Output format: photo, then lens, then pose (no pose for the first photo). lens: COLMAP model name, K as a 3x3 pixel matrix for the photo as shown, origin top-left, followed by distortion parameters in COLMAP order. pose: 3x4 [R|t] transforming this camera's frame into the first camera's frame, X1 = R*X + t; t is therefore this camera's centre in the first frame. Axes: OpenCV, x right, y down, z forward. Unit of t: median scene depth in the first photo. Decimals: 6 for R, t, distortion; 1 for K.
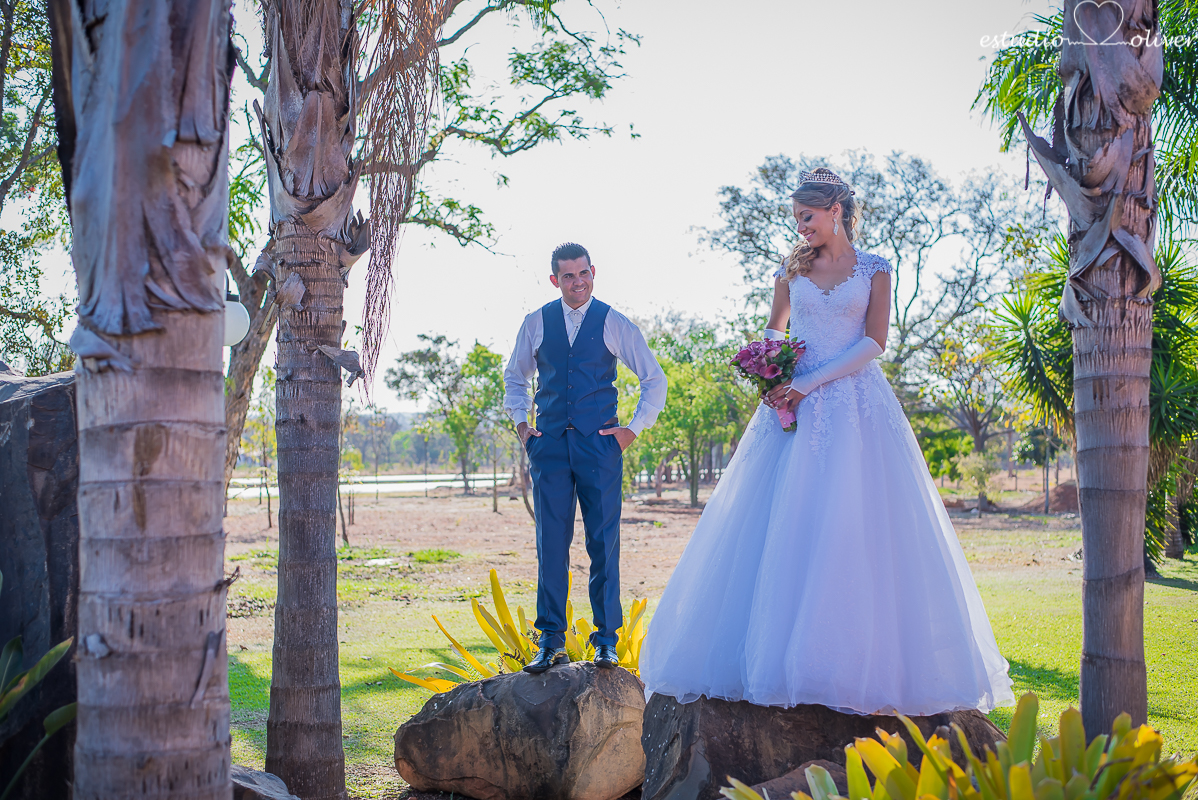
lens RADIAL K [[1756.4, 0, 599.0], [0, 1756.4, 400.0], [0, 0, 1]] dist [-0.101683, 0.064082]
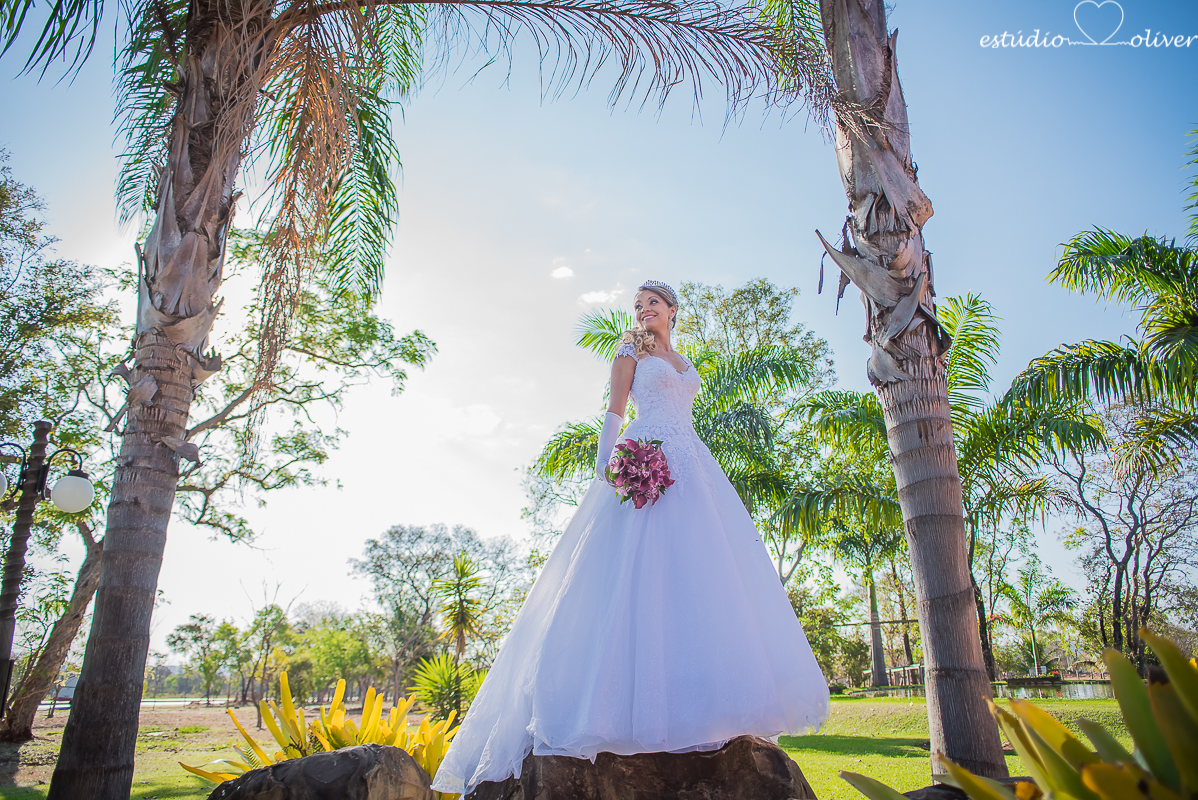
lens RADIAL K [[830.1, 0, 599.0], [0, 830.1, 400.0], [0, 0, 1]] dist [-0.133023, 0.105532]
pose [[0.937100, 0.106197, 0.332514, -0.024787], [0.002138, 0.950832, -0.309698, 0.036376], [-0.349054, 0.290929, 0.890798, 0.150057]]
